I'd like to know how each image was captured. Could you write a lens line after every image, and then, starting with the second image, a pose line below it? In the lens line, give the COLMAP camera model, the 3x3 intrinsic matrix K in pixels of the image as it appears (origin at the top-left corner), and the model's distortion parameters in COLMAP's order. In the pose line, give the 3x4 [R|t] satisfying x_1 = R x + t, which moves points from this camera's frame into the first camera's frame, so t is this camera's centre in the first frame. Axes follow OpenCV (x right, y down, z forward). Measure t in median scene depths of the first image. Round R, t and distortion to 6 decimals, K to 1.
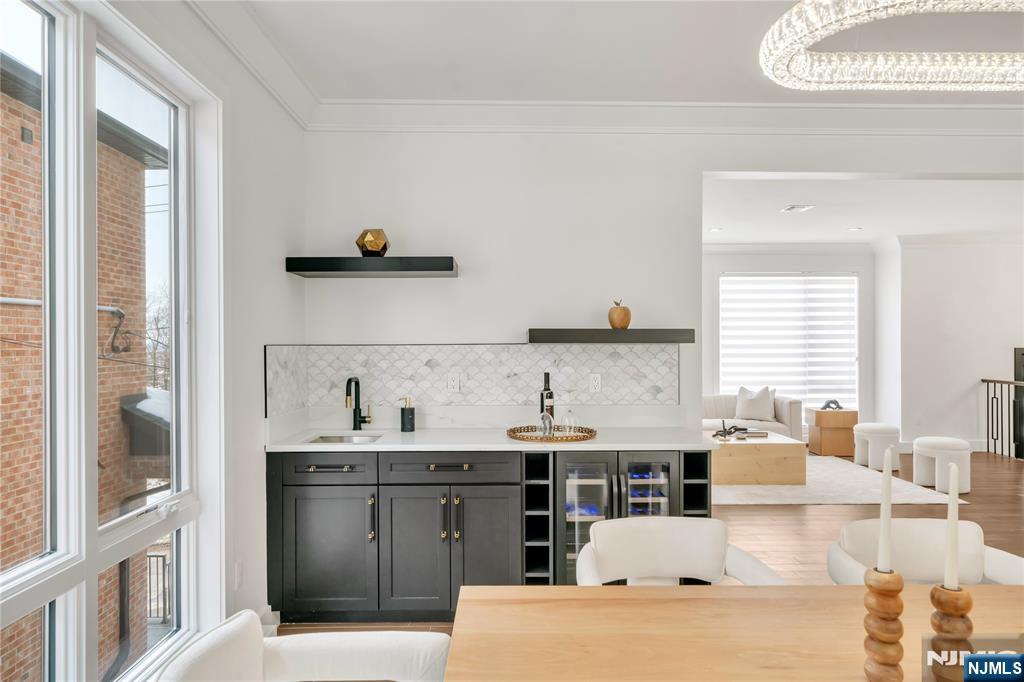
lens RADIAL K [[677.8, 0, 512.0], [0, 677.8, 341.0], [0, 0, 1]] dist [0.003636, 0.002167]
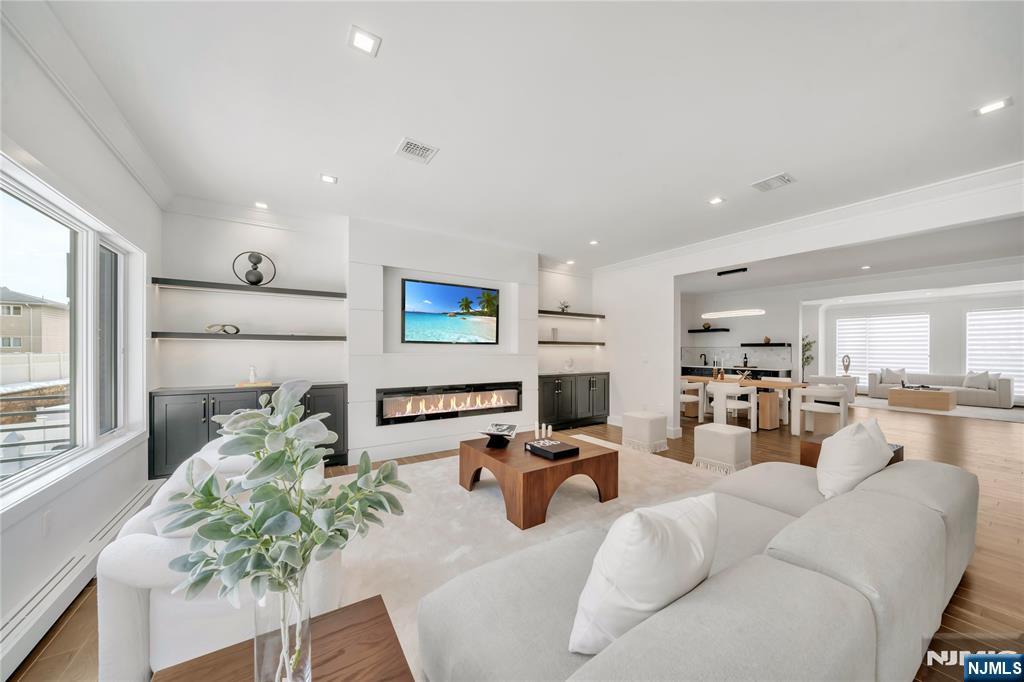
lens RADIAL K [[353.4, 0, 513.7], [0, 353.4, 352.1], [0, 0, 1]] dist [-0.000527, -0.000041]
pose [[0.538652, 0.005575, -0.842510, 0.490603], [-0.001531, 0.999983, 0.005638, 0.011203], [0.842527, -0.001747, 0.538651, -0.623052]]
